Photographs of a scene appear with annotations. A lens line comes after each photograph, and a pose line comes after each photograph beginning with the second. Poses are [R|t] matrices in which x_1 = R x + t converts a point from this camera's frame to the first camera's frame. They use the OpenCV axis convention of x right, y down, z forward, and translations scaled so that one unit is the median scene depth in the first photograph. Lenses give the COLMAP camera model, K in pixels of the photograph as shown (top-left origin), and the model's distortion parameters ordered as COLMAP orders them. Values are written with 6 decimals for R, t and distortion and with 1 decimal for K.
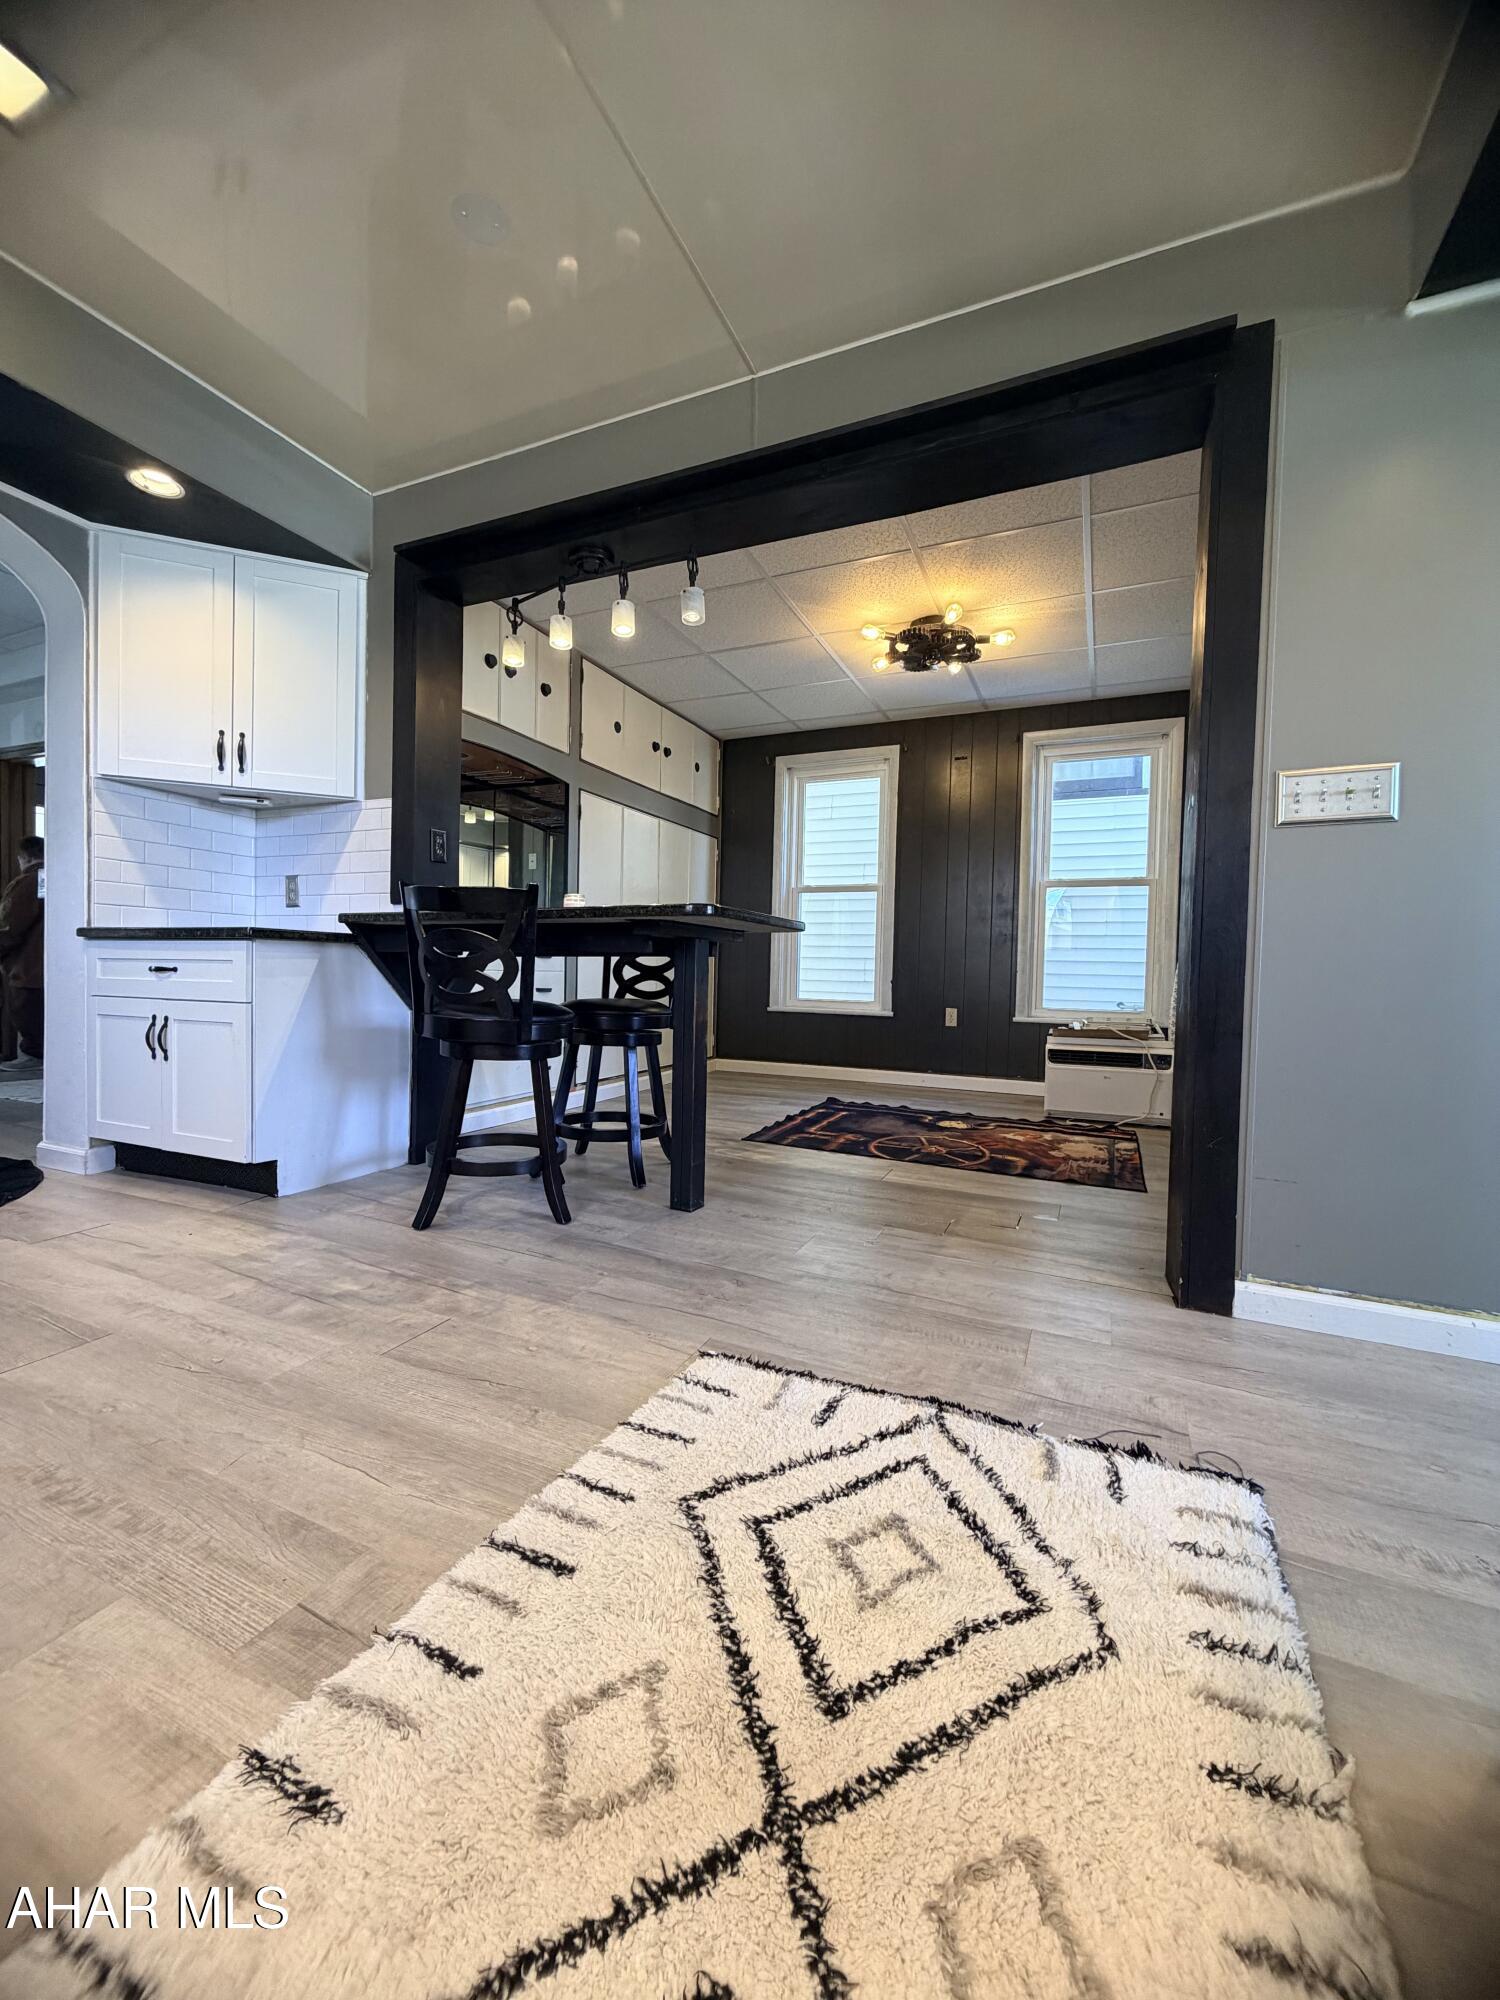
lens RADIAL K [[792.4, 0, 745.3], [0, 792.4, 996.7], [0, 0, 1]] dist [0.000104, -0.000270]
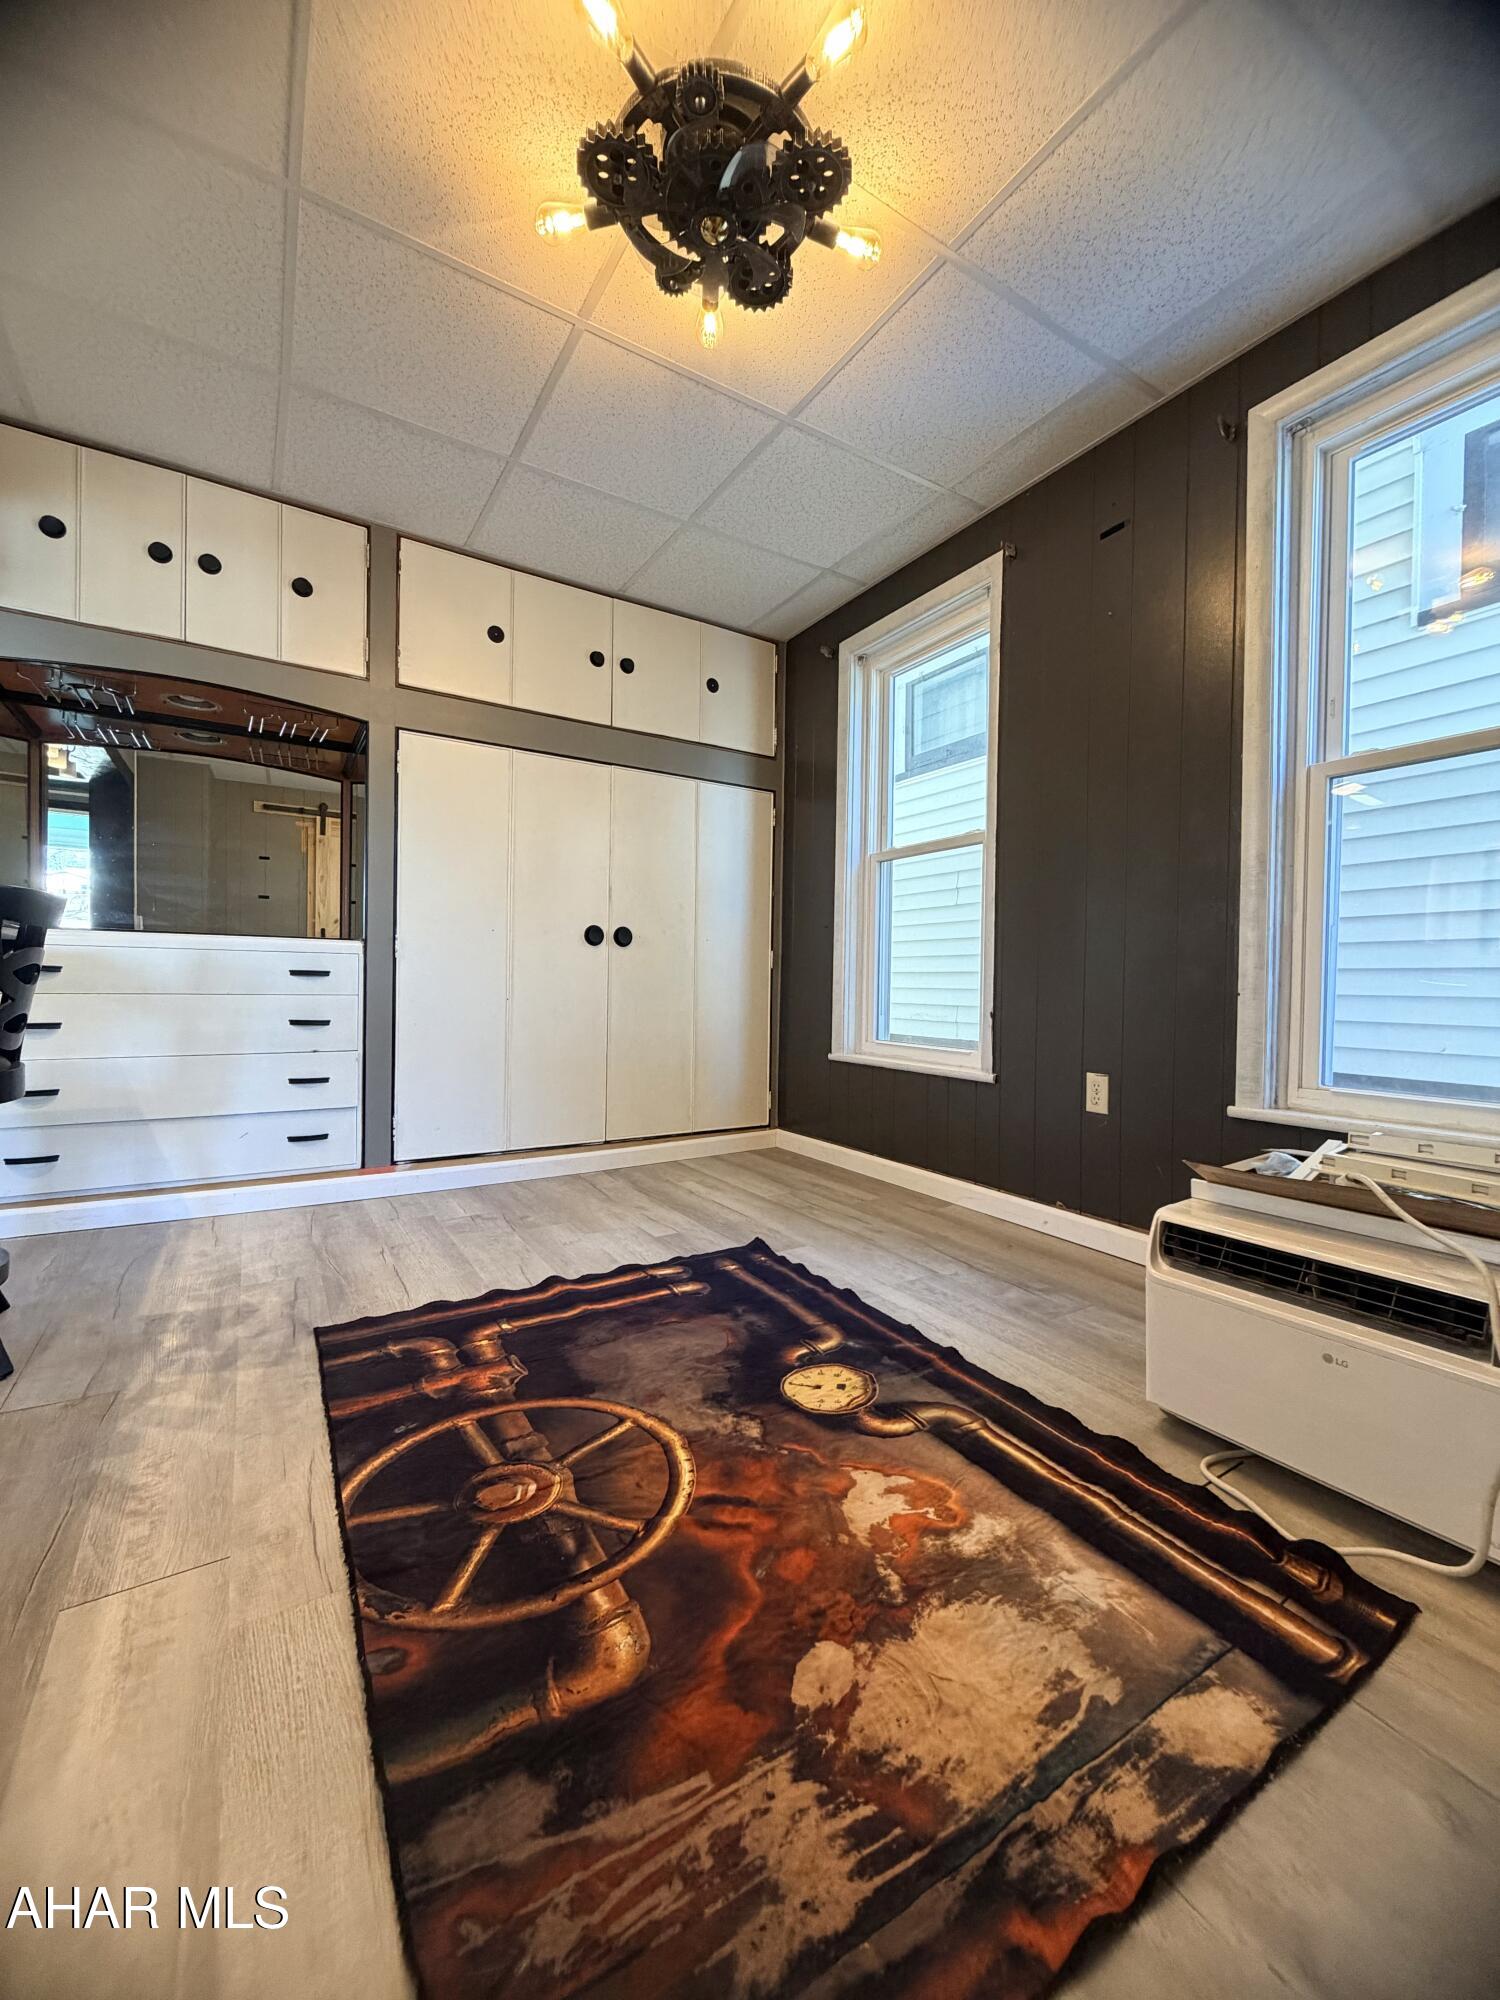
lens RADIAL K [[792.4, 0, 748.9], [0, 792.4, 994.4], [0, 0, 1]] dist [0.000104, -0.000270]
pose [[0.832557, -0.003388, -0.553928, 0.347229], [-0.014051, 0.999530, -0.027232, -0.016212], [0.553760, 0.030456, 0.832119, 0.503880]]
